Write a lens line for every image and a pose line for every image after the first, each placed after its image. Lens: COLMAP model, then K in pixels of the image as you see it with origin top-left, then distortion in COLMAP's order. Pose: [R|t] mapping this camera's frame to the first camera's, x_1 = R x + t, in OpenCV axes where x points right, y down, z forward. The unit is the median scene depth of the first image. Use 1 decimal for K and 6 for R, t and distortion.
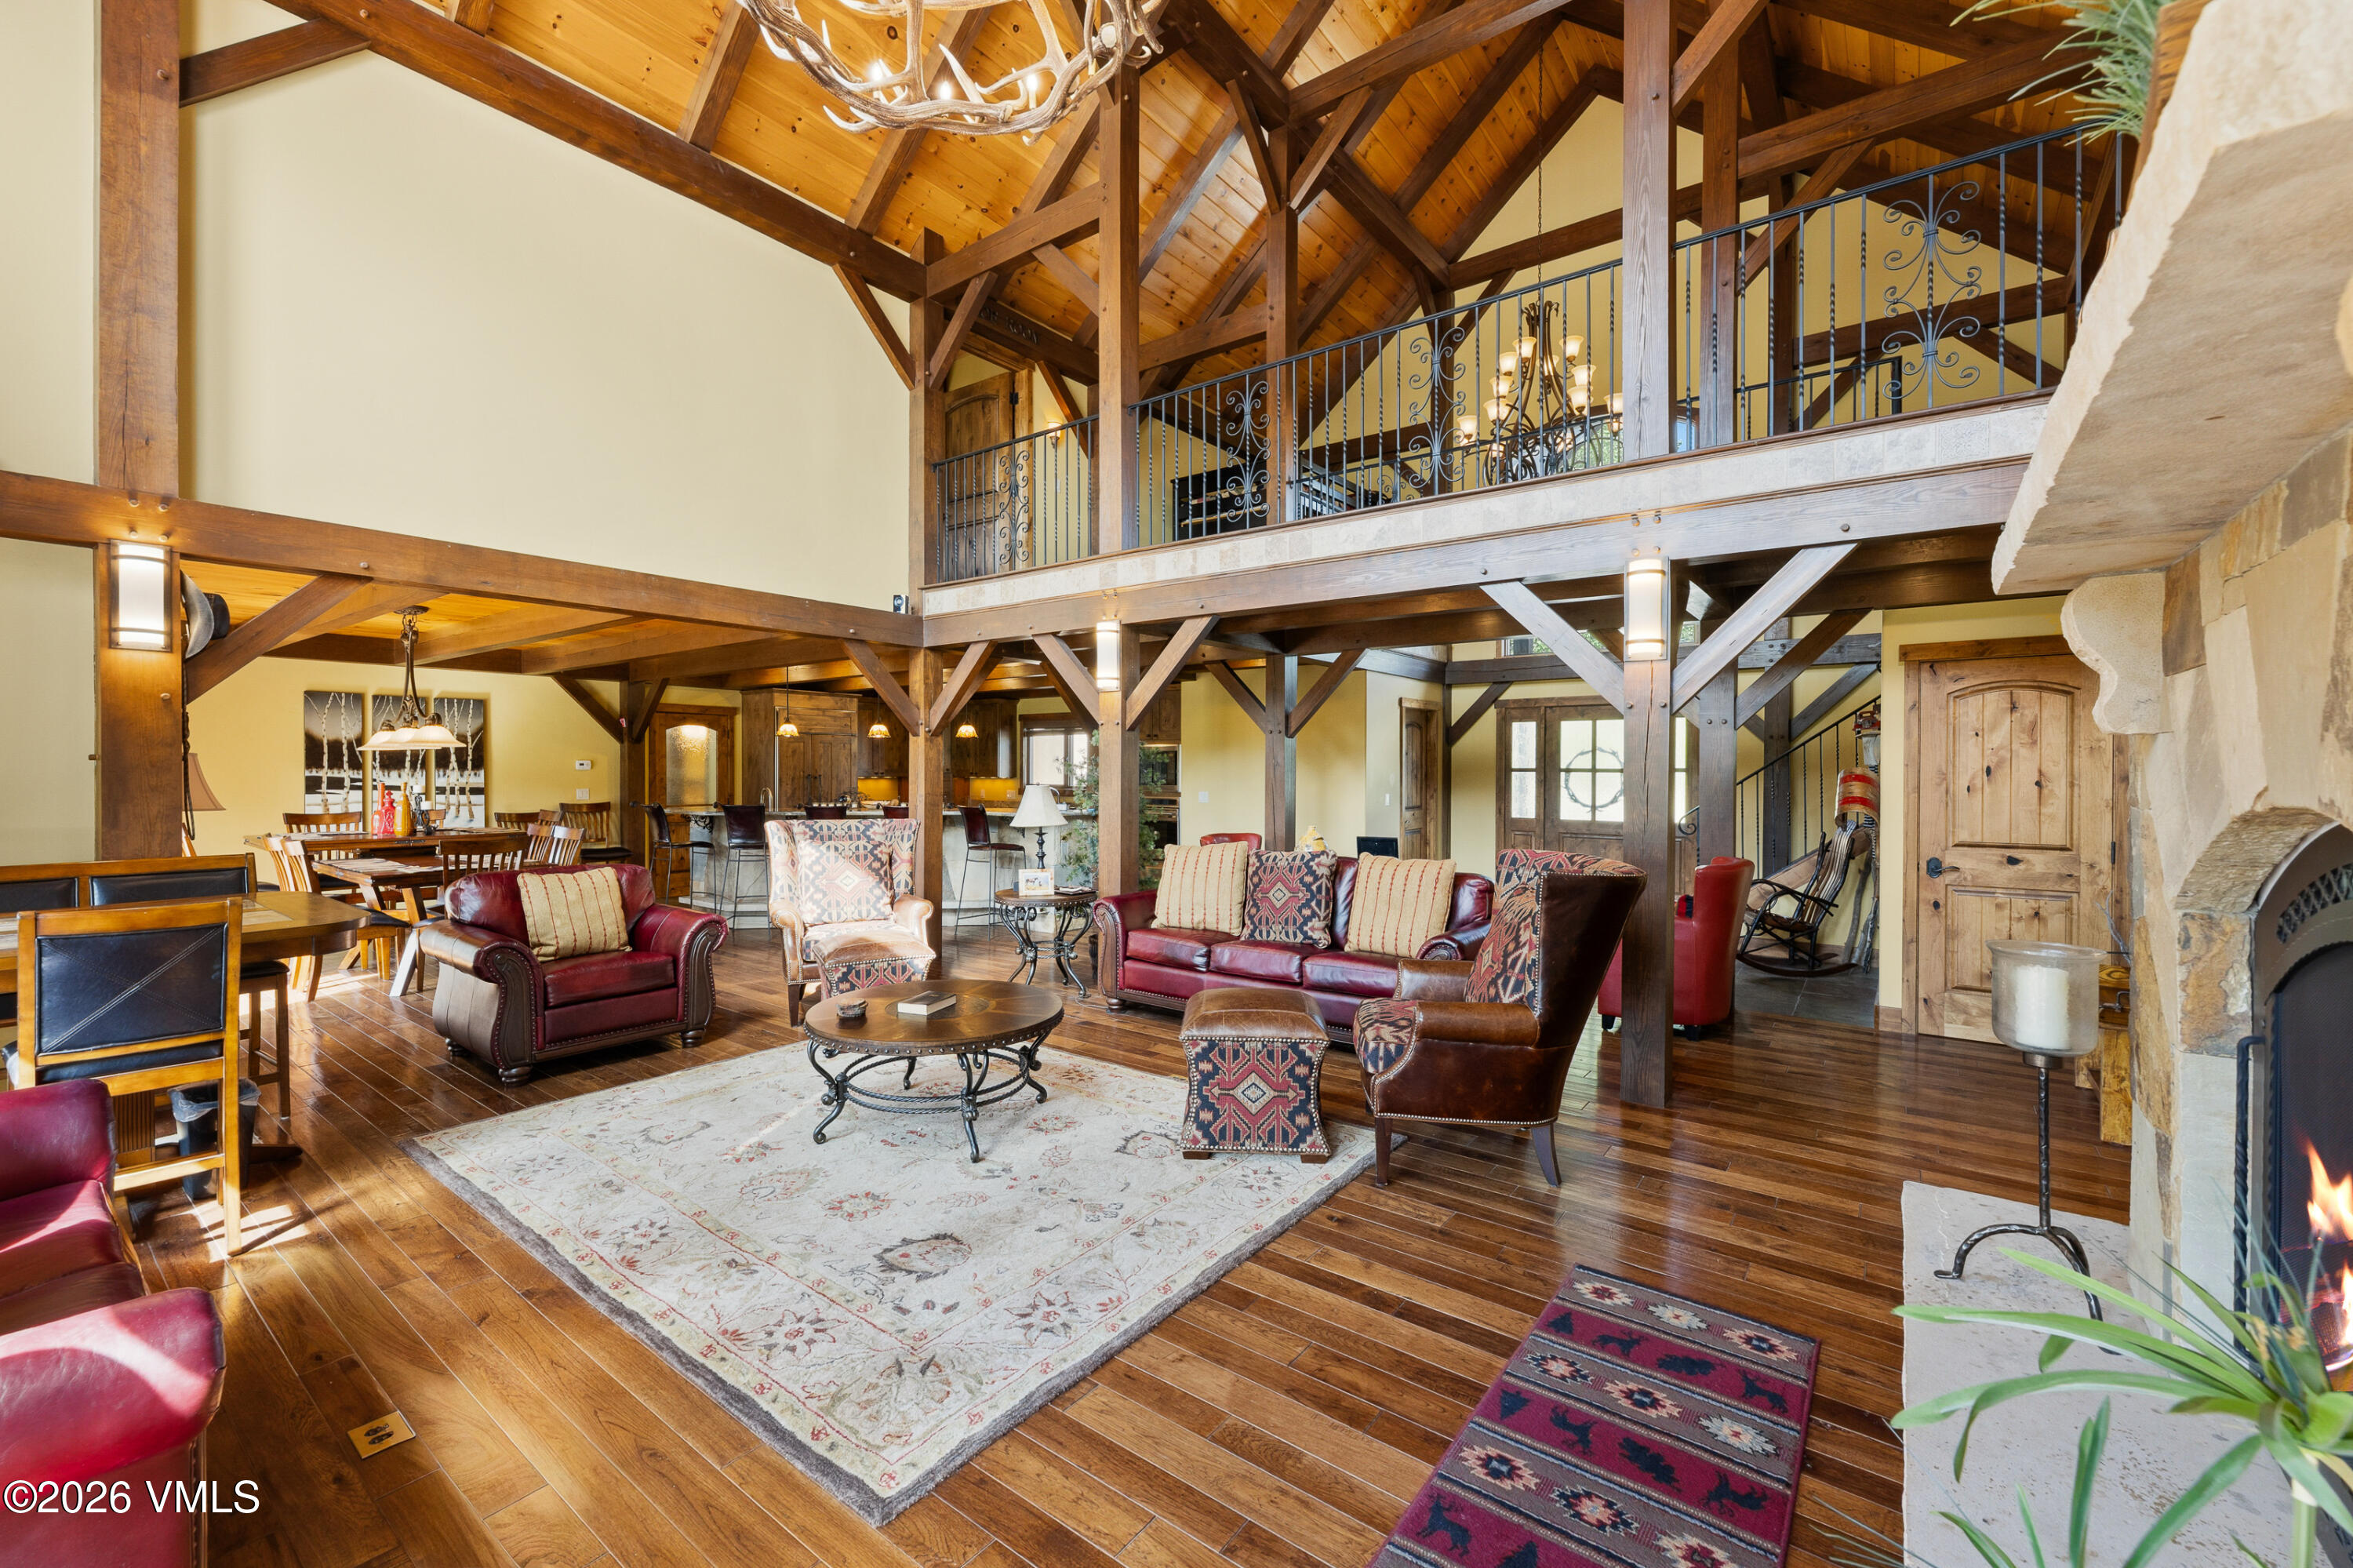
lens RADIAL K [[966.7, 0, 1165.9], [0, 966.7, 768.8], [0, 0, 1]] dist [0.001884, -0.000742]
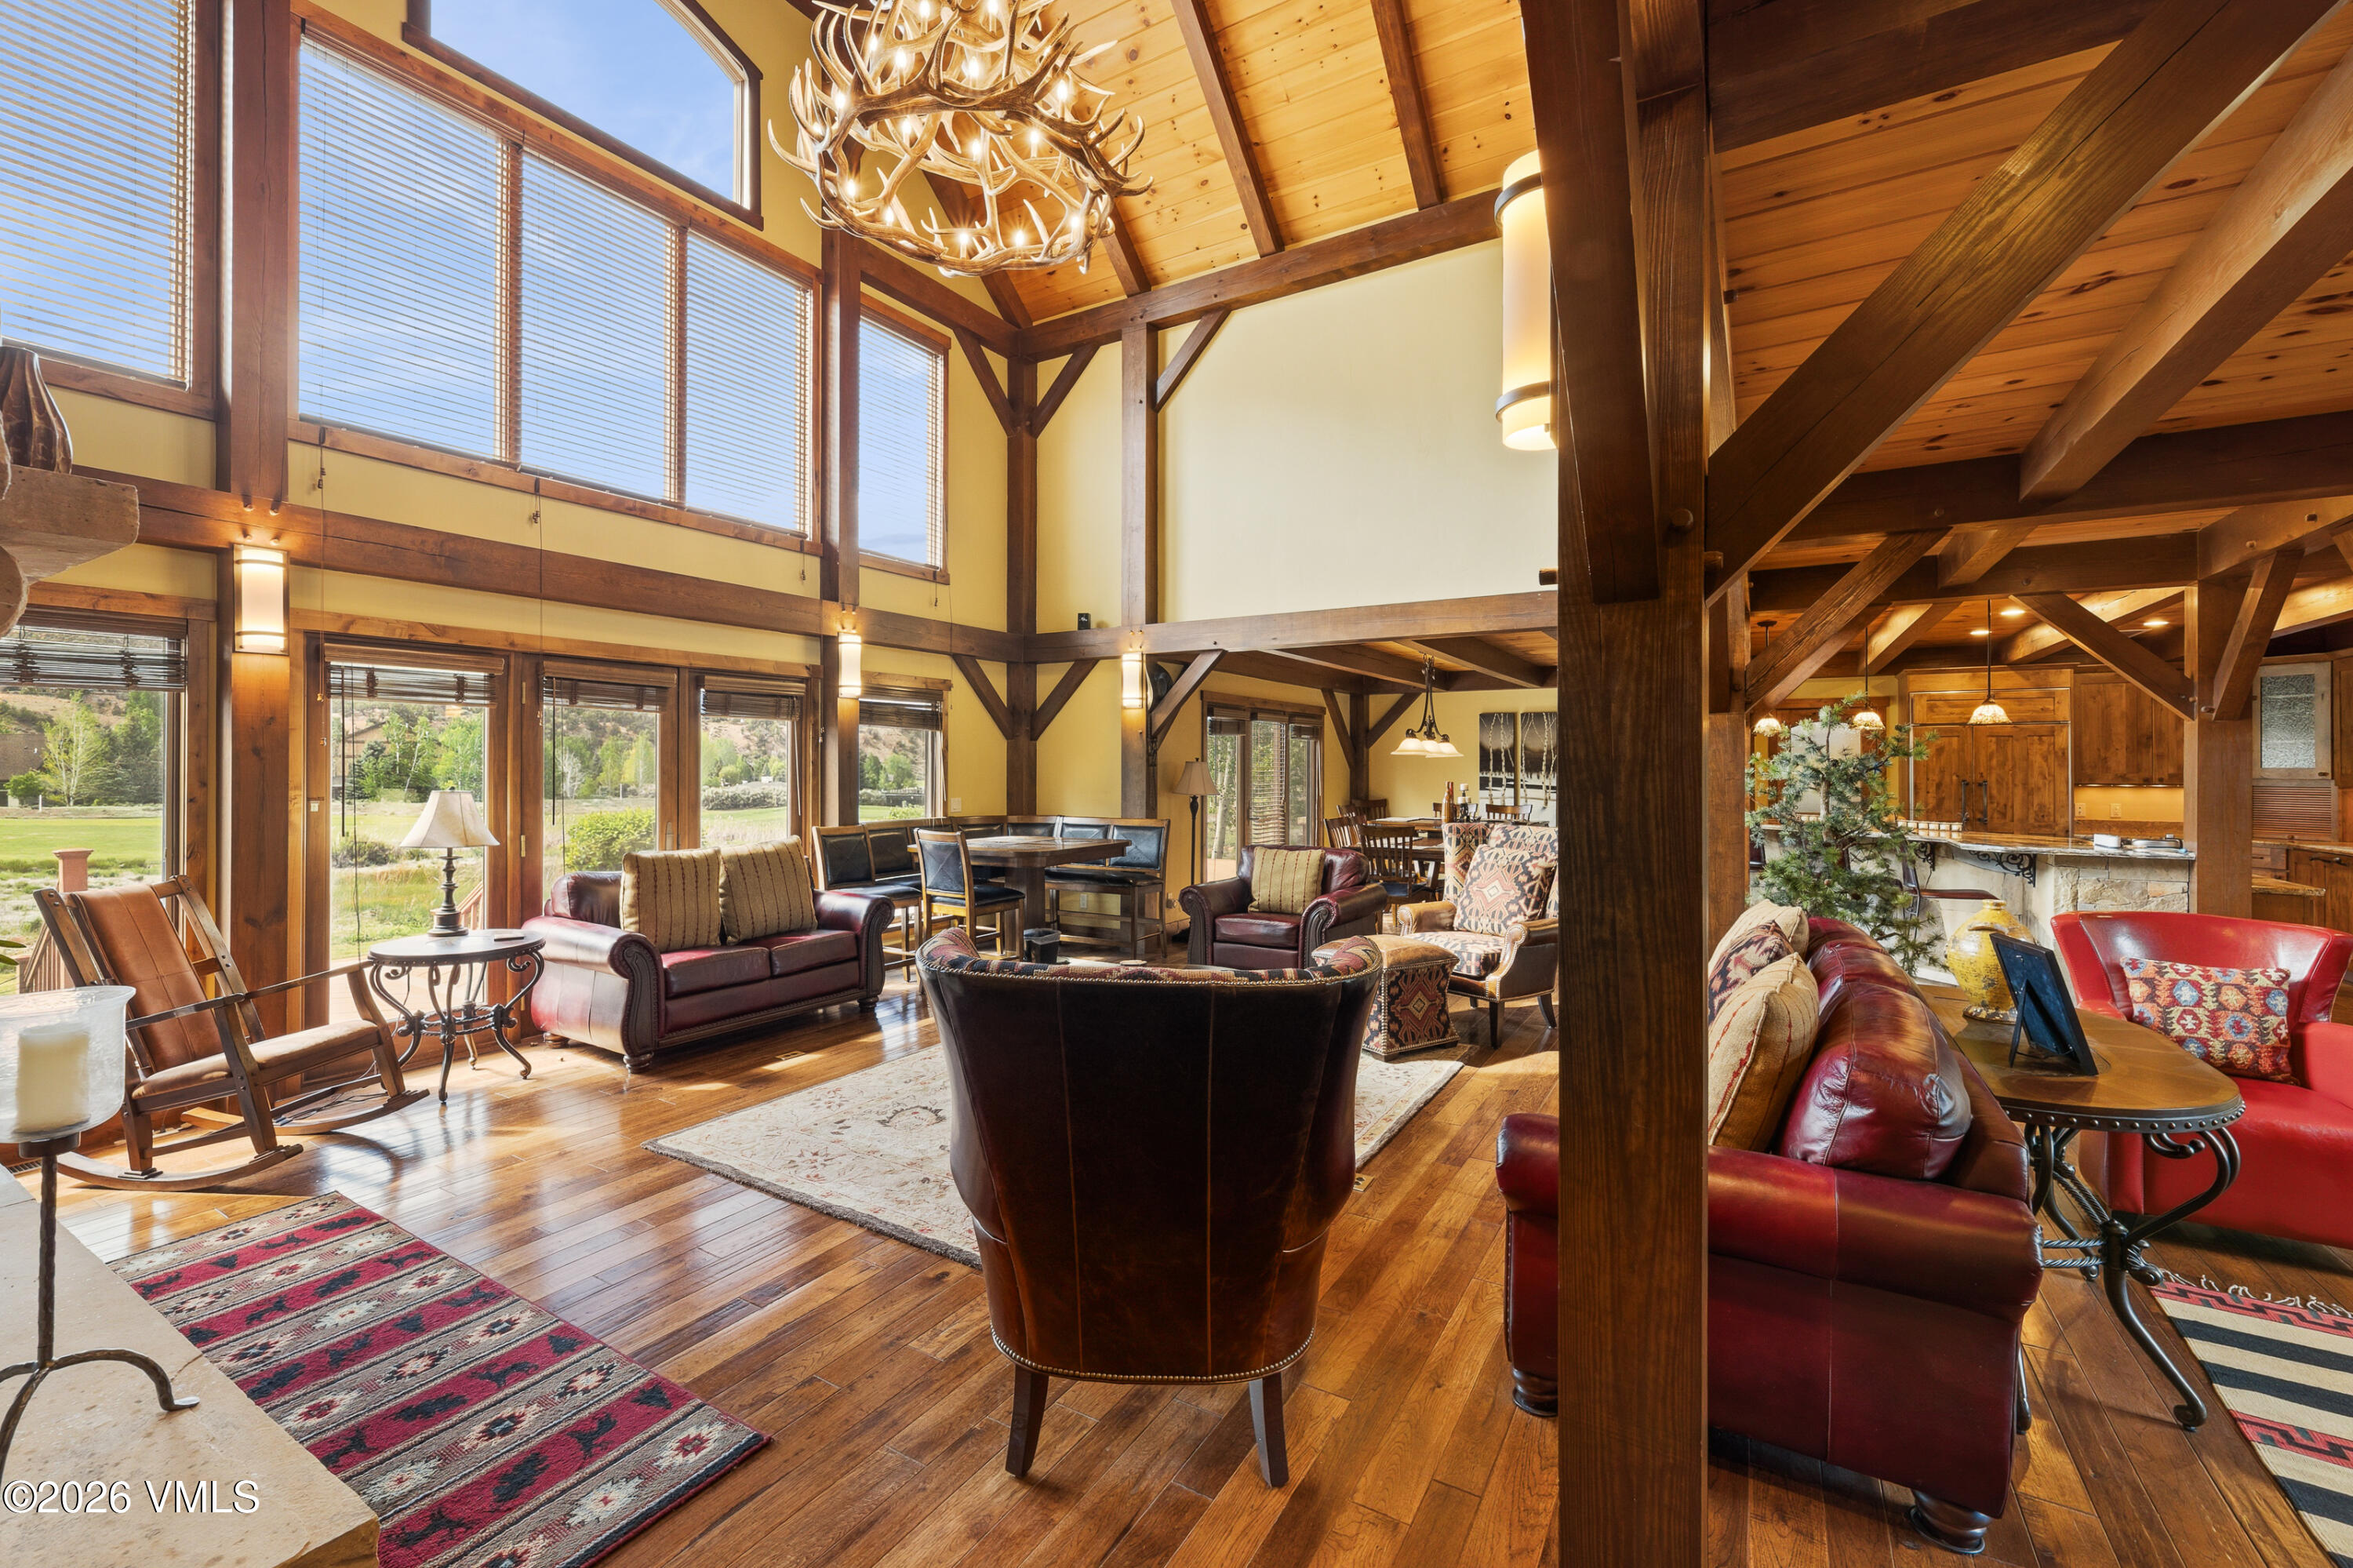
lens RADIAL K [[966.7, 0, 1169.2], [0, 966.7, 764.6], [0, 0, 1]] dist [0.001884, -0.000742]
pose [[0.110100, -0.006392, -0.993900, 0.374832], [-0.001480, 0.999977, -0.006595, 0.000010], [0.993919, 0.002197, 0.110088, 0.381638]]
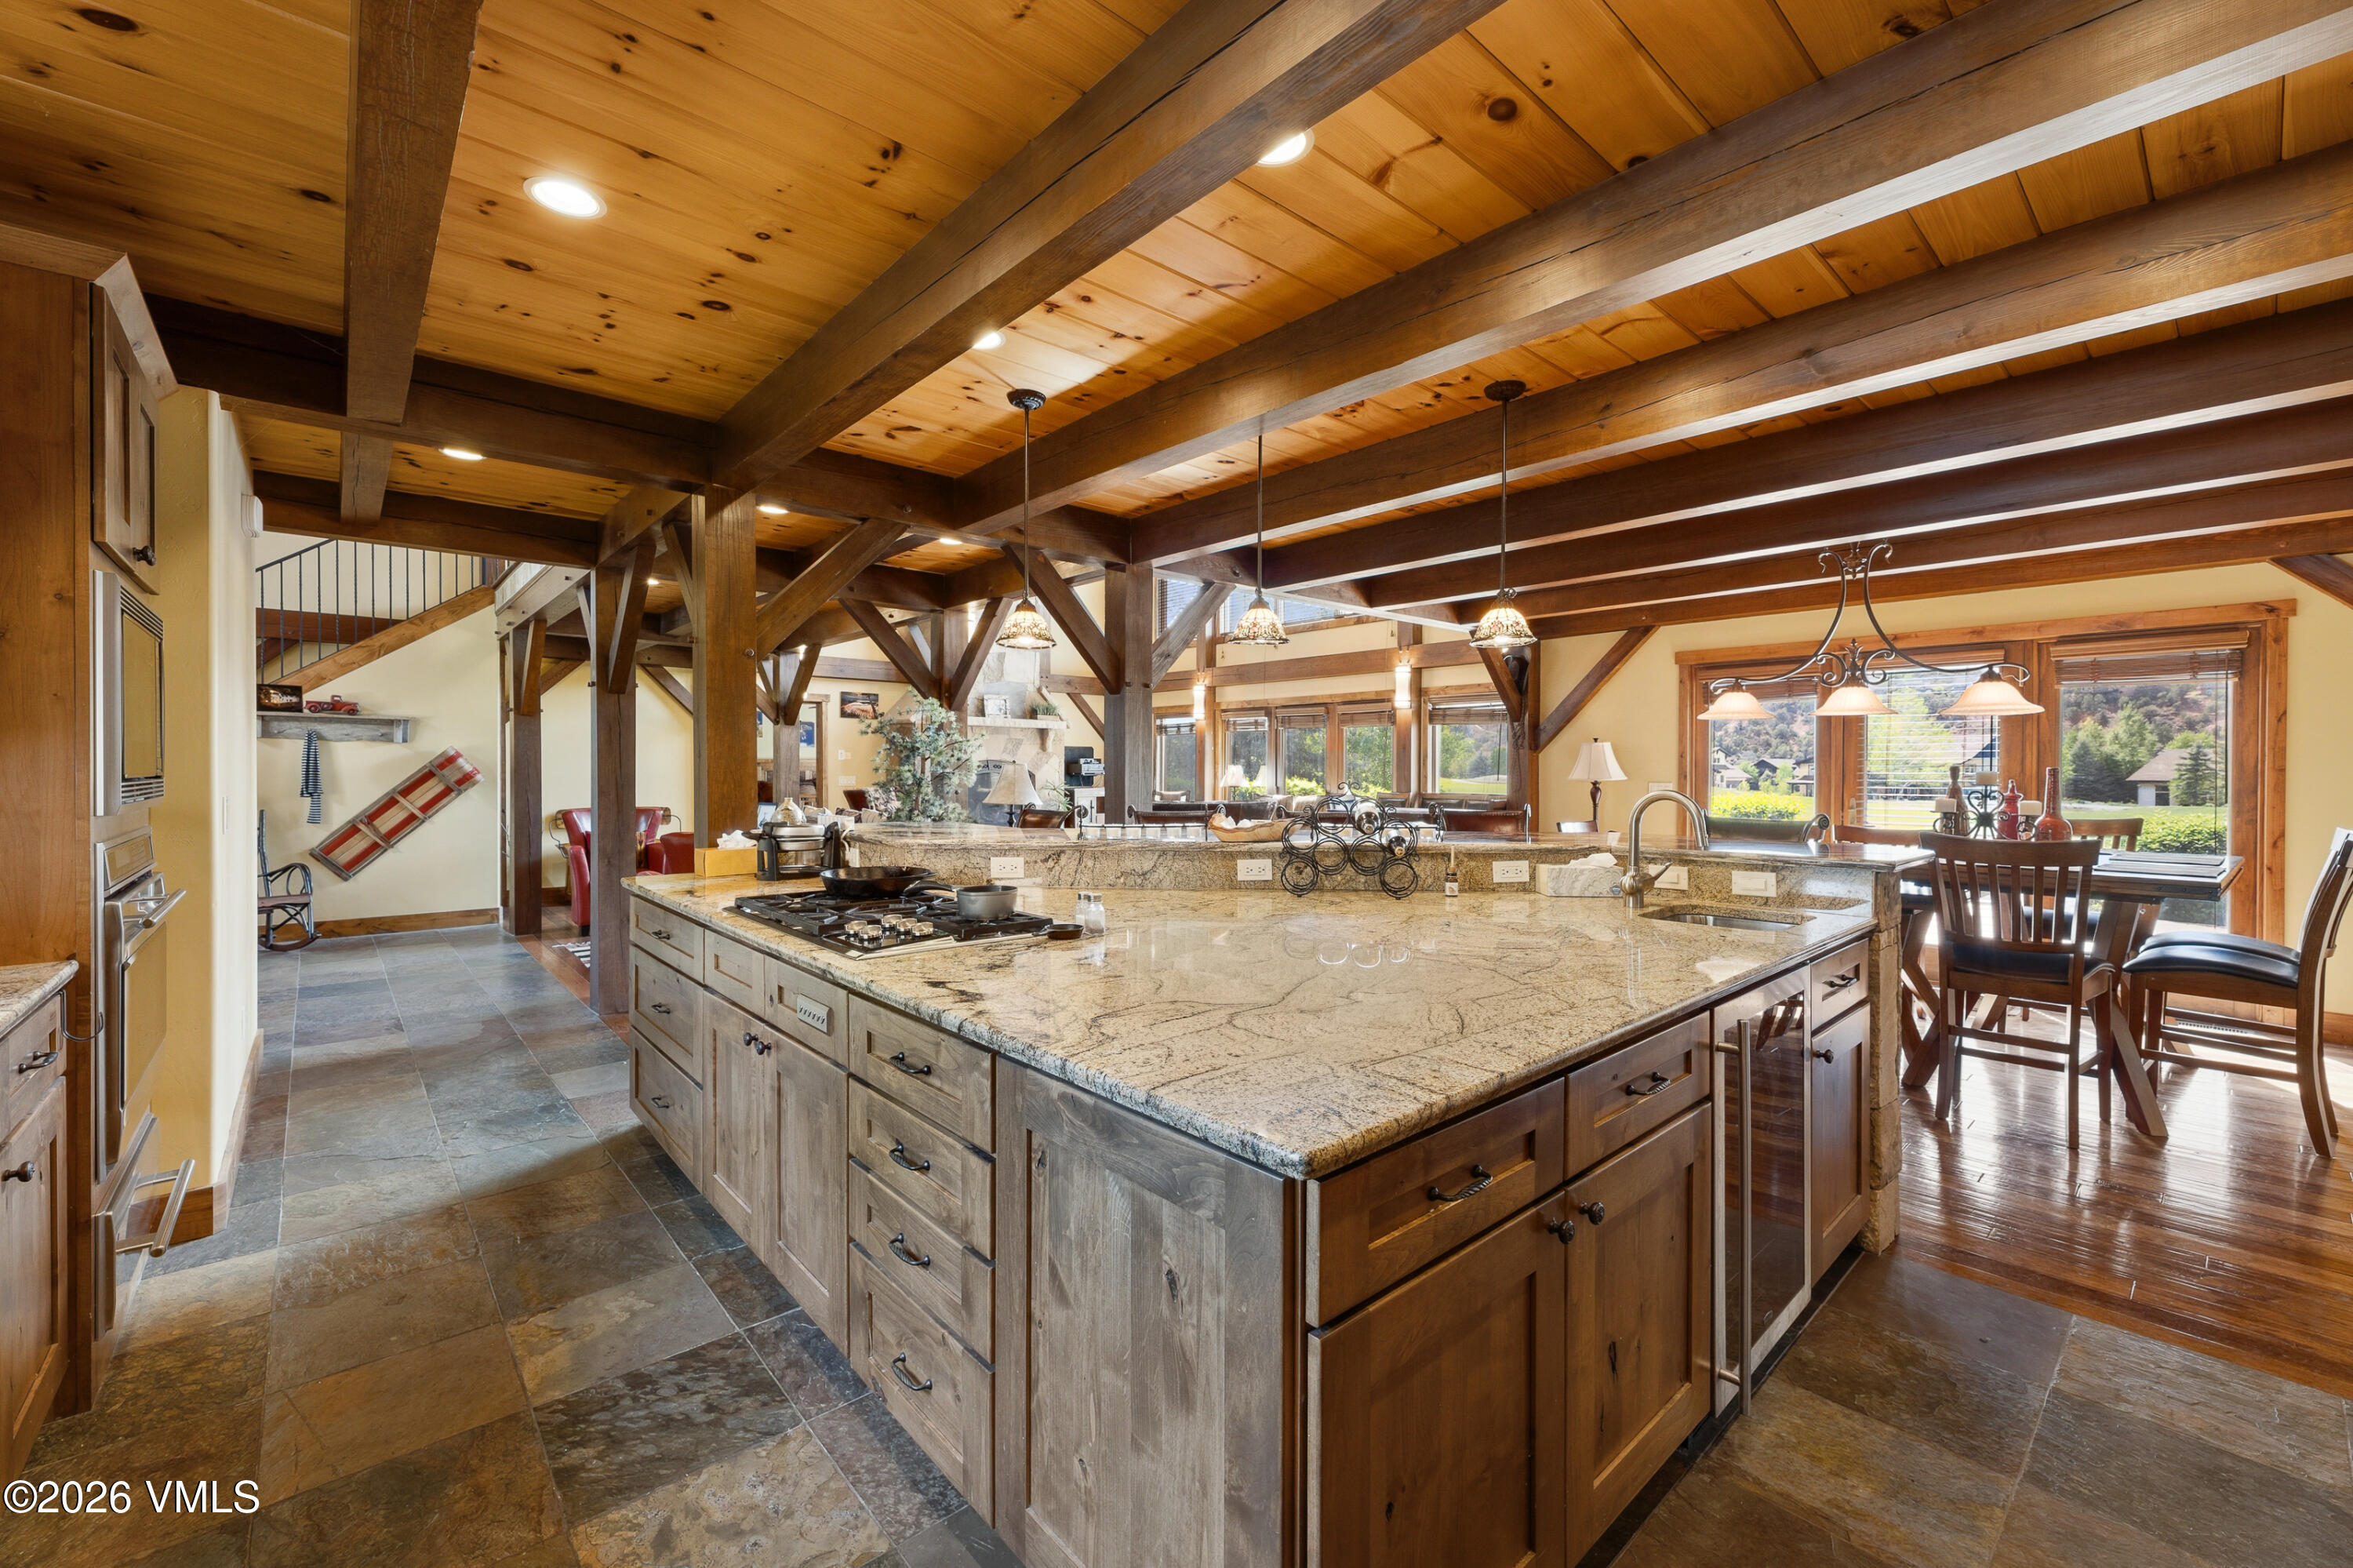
lens RADIAL K [[966.7, 0, 1173.4], [0, 966.7, 769.5], [0, 0, 1]] dist [0.001884, -0.000742]
pose [[-0.984520, -0.006473, 0.175154, -0.316416], [-0.006482, 0.999979, 0.000520, 0.015668], [-0.175153, -0.000623, -0.984541, 1.359359]]
